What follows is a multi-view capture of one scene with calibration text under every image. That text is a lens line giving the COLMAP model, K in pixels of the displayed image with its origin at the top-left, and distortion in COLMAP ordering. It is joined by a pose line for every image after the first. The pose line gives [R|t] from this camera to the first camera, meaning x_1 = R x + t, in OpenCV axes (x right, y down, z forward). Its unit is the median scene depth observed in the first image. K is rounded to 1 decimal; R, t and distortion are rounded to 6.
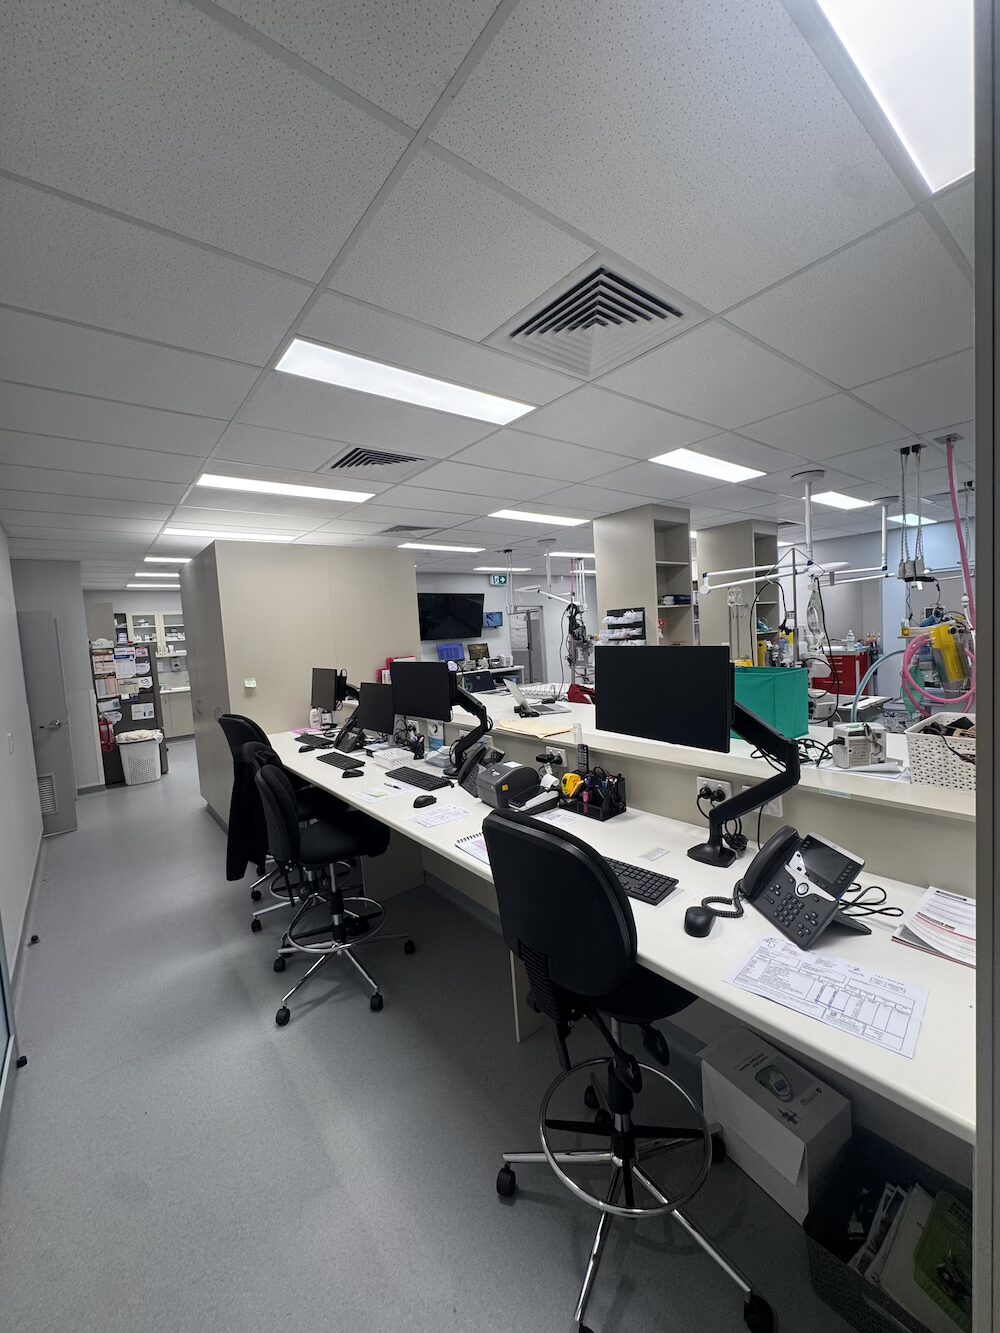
lens RADIAL K [[531.4, 0, 502.5], [0, 531.4, 664.7], [0, 0, 1]] dist [0.013608, 0.000573]
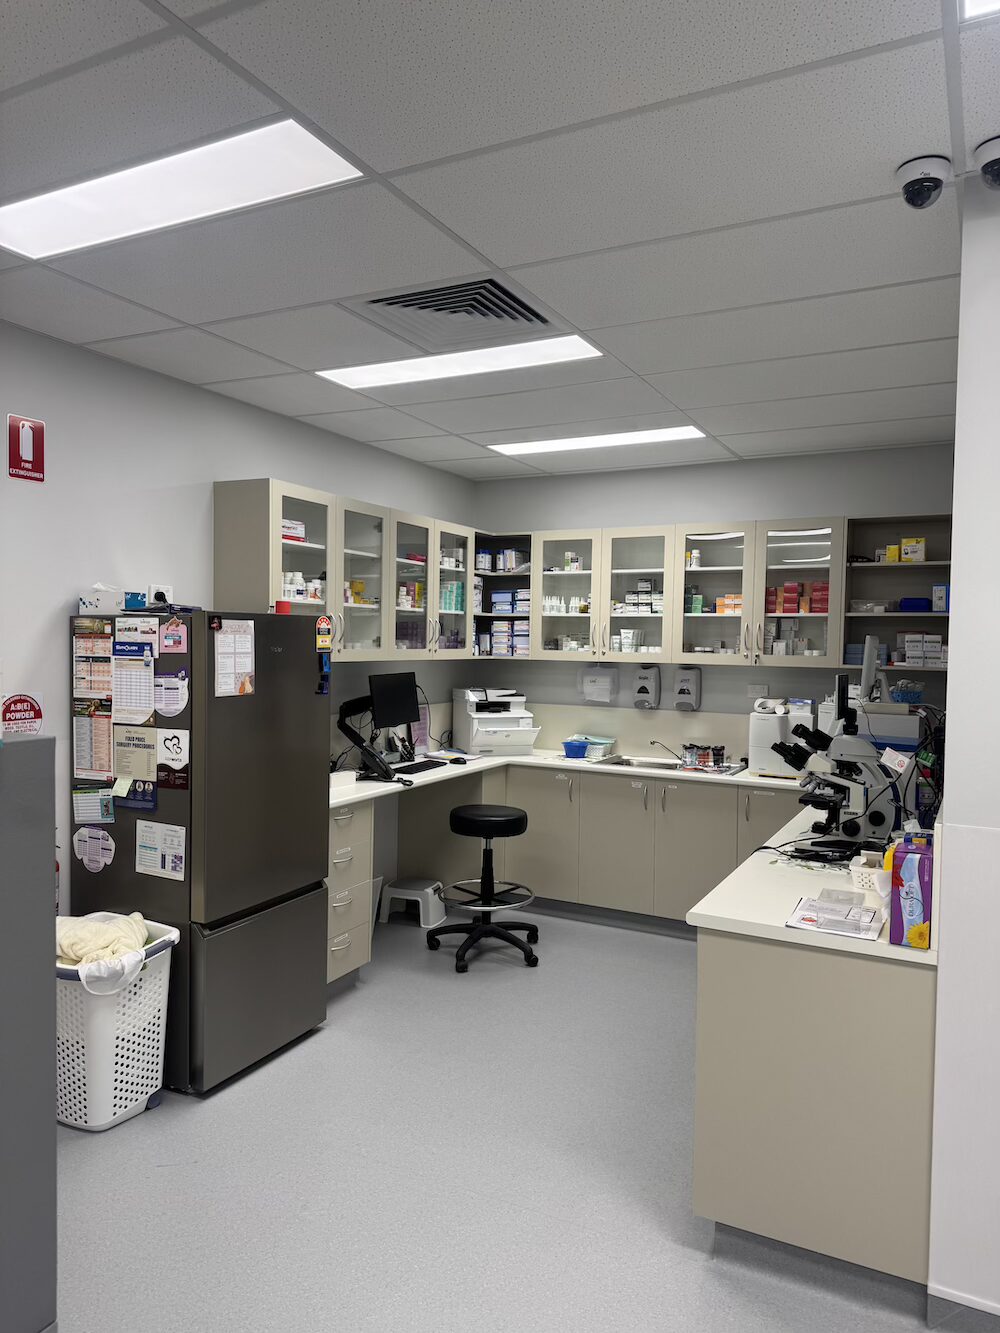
lens RADIAL K [[940.5, 0, 500.0], [0, 940.5, 667.4], [0, 0, 1]] dist [0.076384, -0.056890]
pose [[0.412643, 0.093454, -0.906086, -0.162188], [-0.102482, 0.993171, 0.055764, -0.052669], [0.905110, 0.069846, 0.419402, 0.951664]]
